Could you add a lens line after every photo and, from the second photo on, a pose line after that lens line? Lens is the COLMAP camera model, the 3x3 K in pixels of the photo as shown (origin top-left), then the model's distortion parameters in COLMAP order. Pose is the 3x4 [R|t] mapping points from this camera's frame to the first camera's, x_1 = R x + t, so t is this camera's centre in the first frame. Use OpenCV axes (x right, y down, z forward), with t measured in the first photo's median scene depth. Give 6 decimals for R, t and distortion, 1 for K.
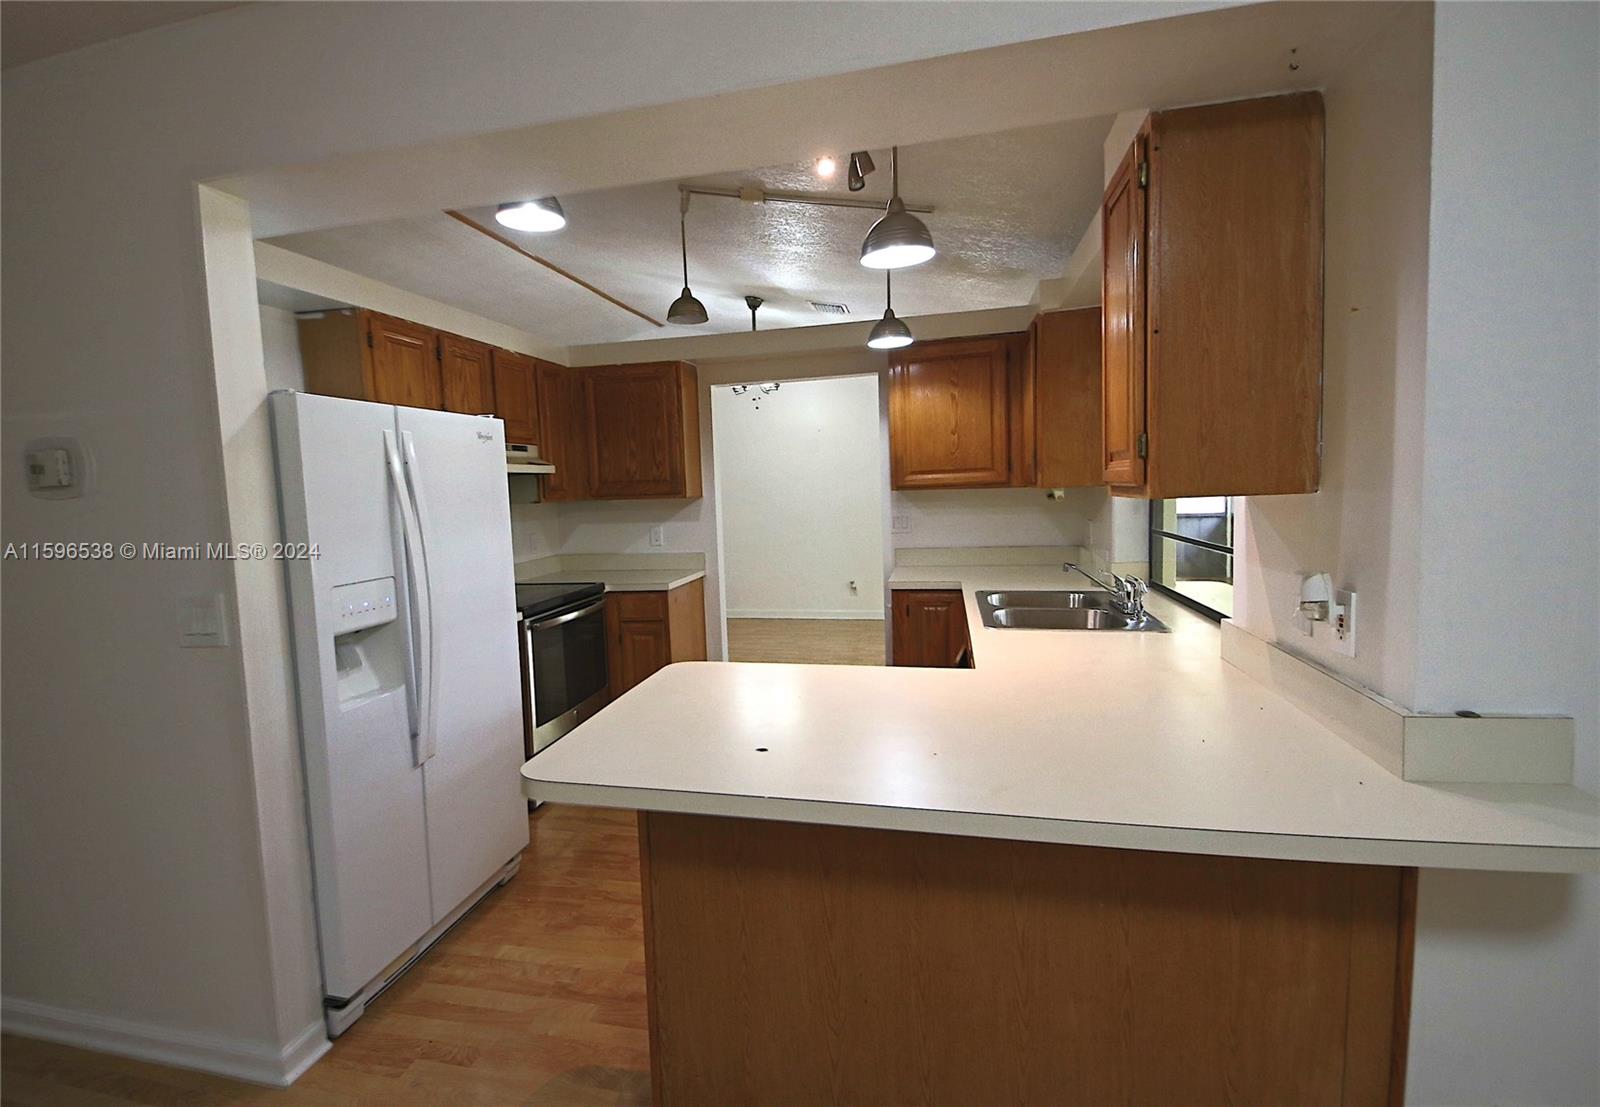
lens RADIAL K [[751.6, 0, 741.5], [0, 751.6, 546.7], [0, 0, 1]] dist [-0.015495, -0.002168]
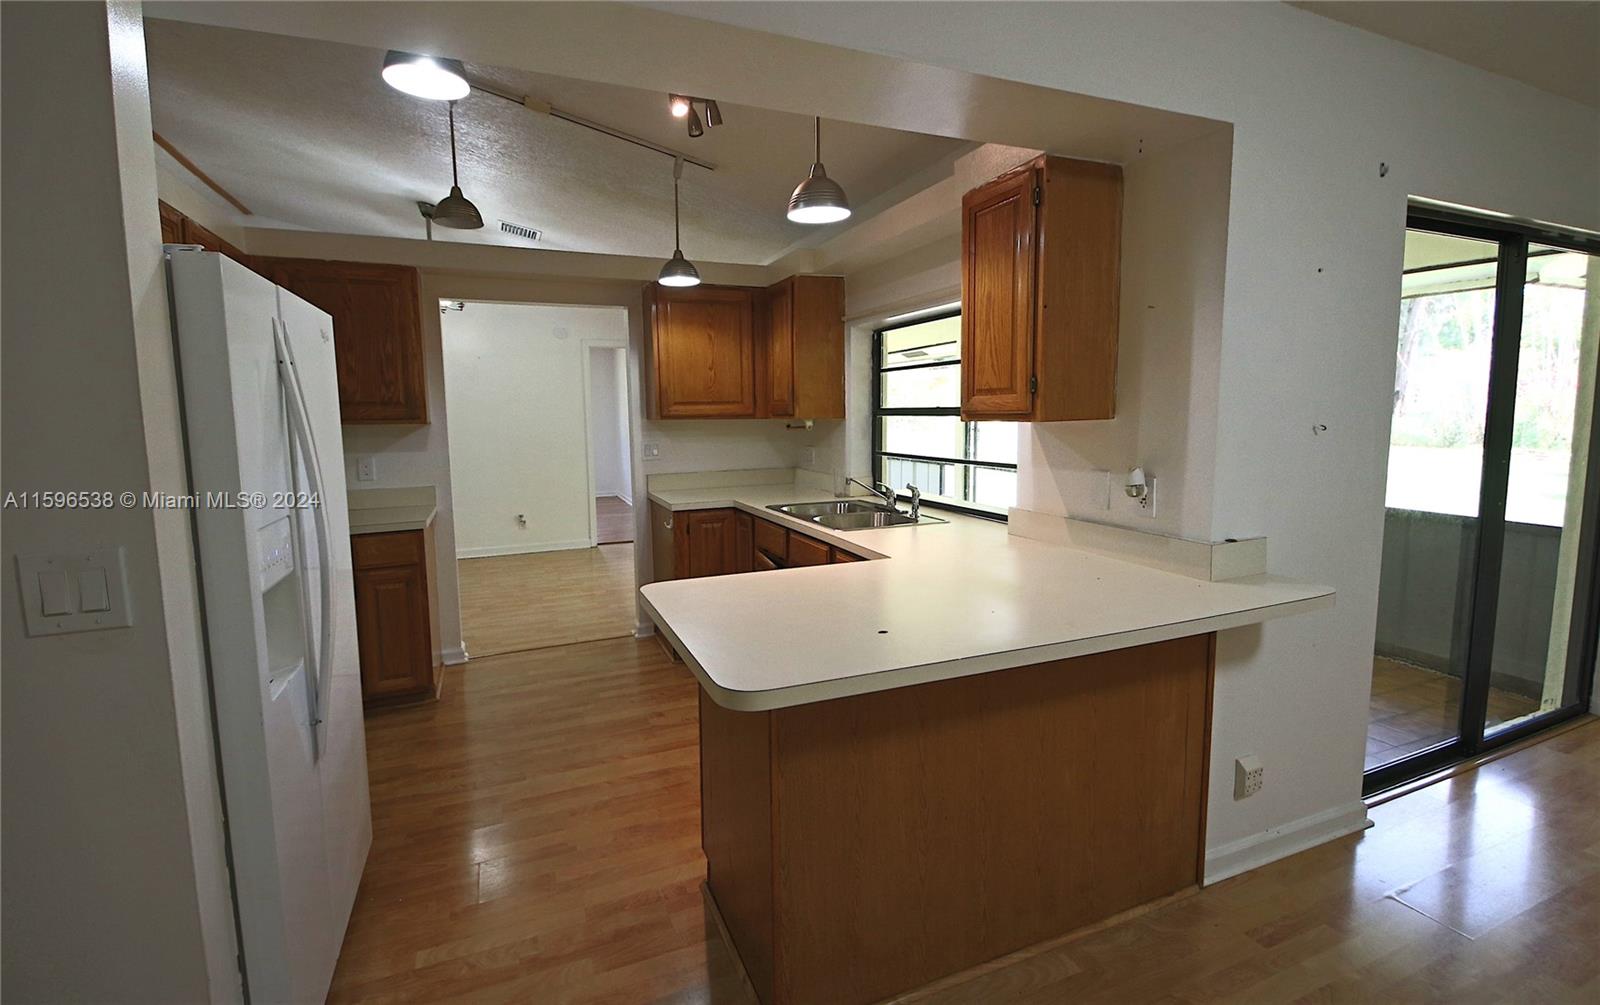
lens RADIAL K [[717.1, 0, 790.1], [0, 717.1, 489.5], [0, 0, 1]] dist [-0.003927, -0.002782]
pose [[0.798631, -0.034588, 0.600826, -0.306962], [0.029038, 0.999399, 0.018936, 0.012339], [-0.601120, 0.002324, 0.799155, 0.081557]]
